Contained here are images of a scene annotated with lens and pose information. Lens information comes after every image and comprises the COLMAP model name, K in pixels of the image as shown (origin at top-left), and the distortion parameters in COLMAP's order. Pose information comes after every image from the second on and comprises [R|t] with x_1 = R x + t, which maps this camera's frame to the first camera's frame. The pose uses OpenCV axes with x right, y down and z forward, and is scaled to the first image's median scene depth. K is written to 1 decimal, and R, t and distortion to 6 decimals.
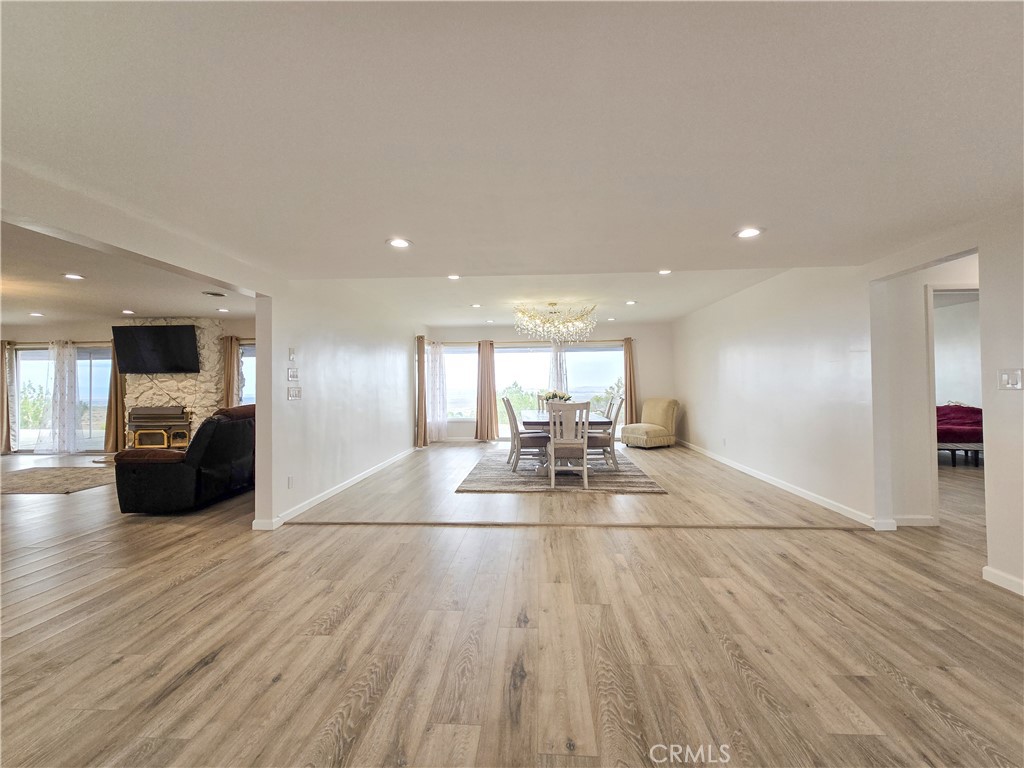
lens RADIAL K [[440.0, 0, 510.9], [0, 440.0, 380.5], [0, 0, 1]] dist [-0.000389, -0.000024]
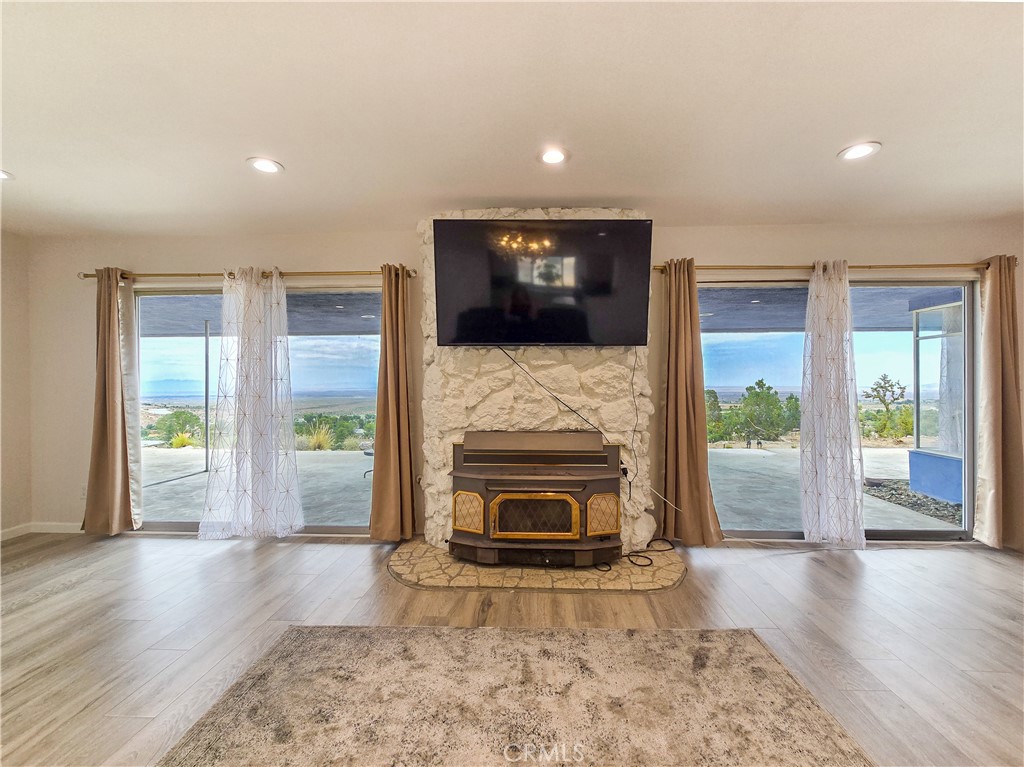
lens RADIAL K [[440.0, 0, 510.9], [0, 440.0, 380.0], [0, 0, 1]] dist [-0.000389, -0.000024]
pose [[0.999788, 0.004532, 0.020080, -0.826425], [-0.004838, 0.999872, 0.015236, 0.008028], [-0.020009, -0.015330, 0.999682, 0.603111]]
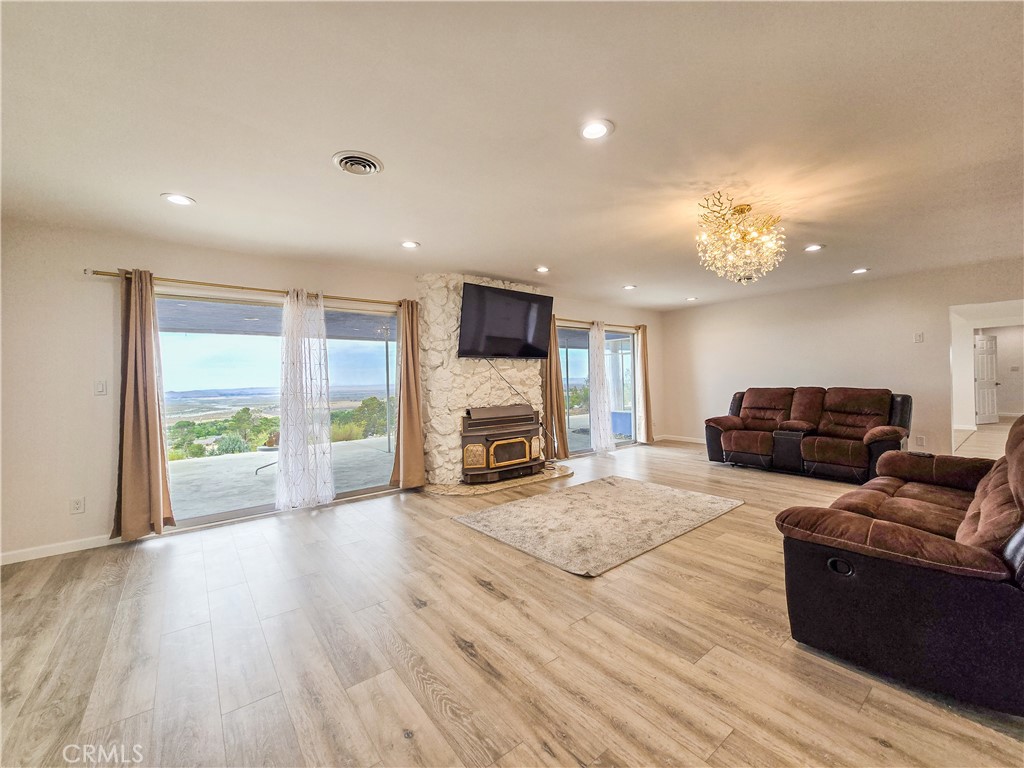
lens RADIAL K [[424.0, 0, 512.4], [0, 424.0, 391.6], [0, 0, 1]] dist [-0.000074, 0.000165]
pose [[0.739793, -0.028831, 0.672217, -1.236551], [0.007808, 0.999382, 0.034269, 0.013847], [-0.672789, -0.020103, 0.739561, 0.488762]]
